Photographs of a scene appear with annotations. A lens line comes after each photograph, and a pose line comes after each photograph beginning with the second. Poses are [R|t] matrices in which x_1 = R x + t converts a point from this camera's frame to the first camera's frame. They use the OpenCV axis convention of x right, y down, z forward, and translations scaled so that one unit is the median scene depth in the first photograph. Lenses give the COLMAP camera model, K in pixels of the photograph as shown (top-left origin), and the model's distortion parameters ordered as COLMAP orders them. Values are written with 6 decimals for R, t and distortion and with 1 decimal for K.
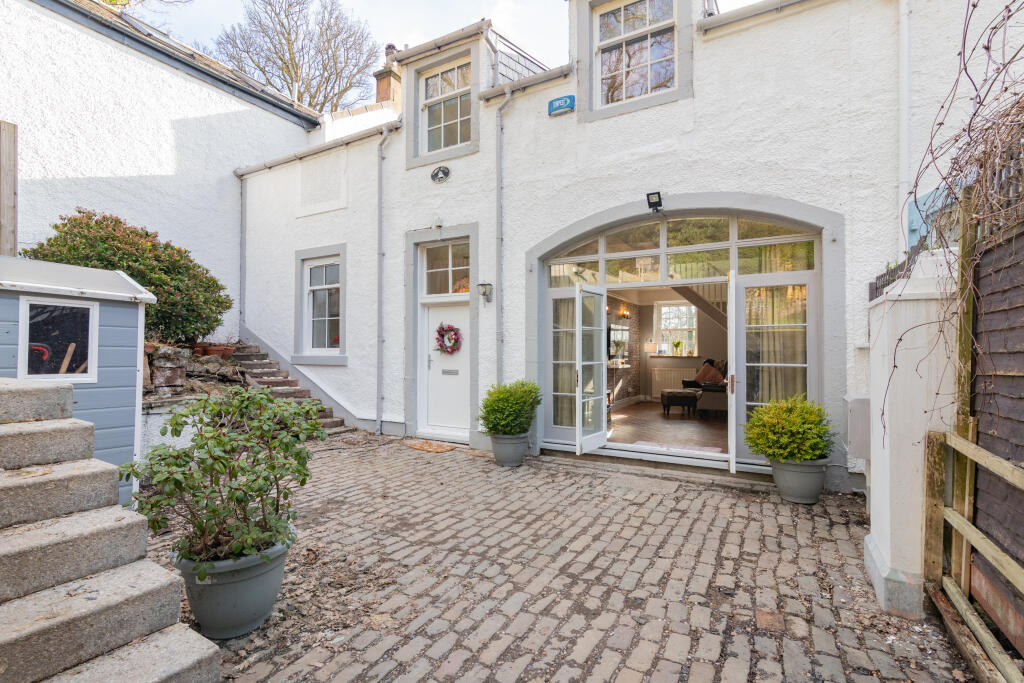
lens RADIAL K [[461.2, 0, 512.0], [0, 461.2, 341.5], [0, 0, 1]] dist [0.000354, -0.000426]
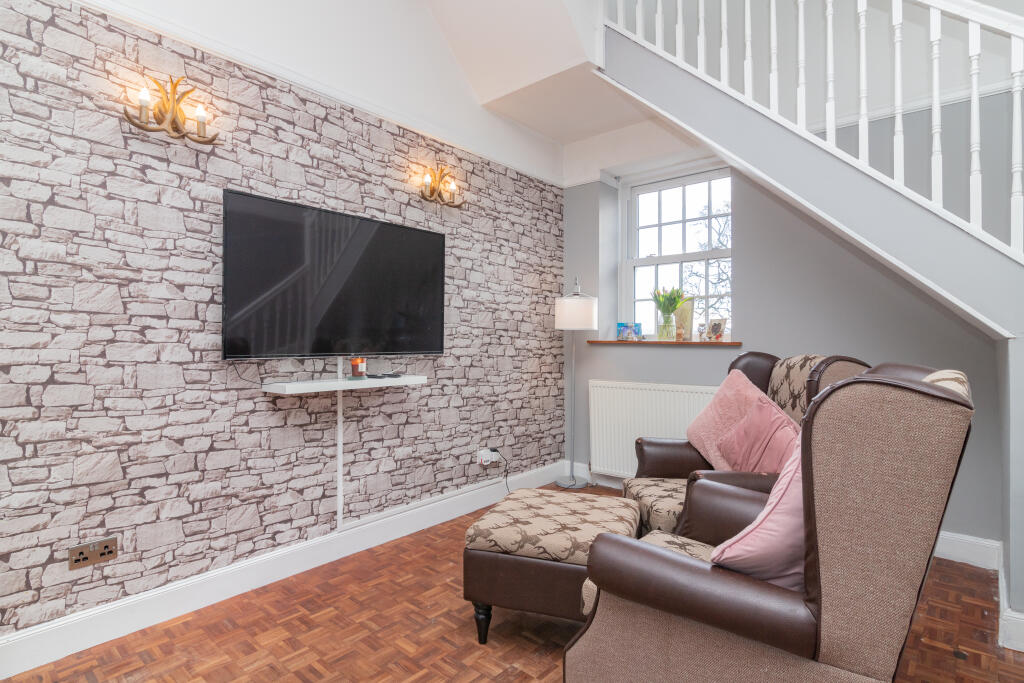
lens RADIAL K [[538.1, 0, 512.0], [0, 538.1, 341.5], [0, 0, 1]] dist [-0.002357, -0.000490]
pose [[0.981207, -0.001473, -0.192951, 0.711736], [0.008322, 0.999363, 0.034693, 0.040386], [0.192777, -0.035647, 0.980595, 1.382497]]
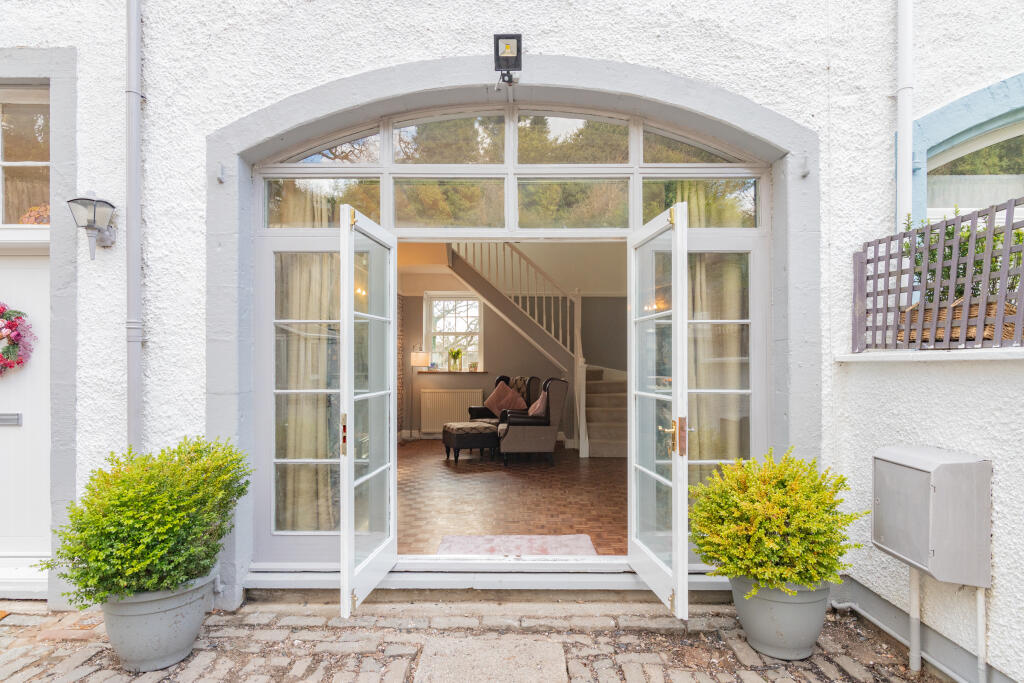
lens RADIAL K [[592.3, 0, 512.0], [0, 592.3, 360.9], [0, 0, 1]] dist [0.002412, 0.000291]
pose [[0.878515, 0.000550, 0.477714, 0.015923], [-0.008767, 0.999850, 0.014970, 0.003758], [-0.477634, -0.017340, 0.878388, 0.390634]]
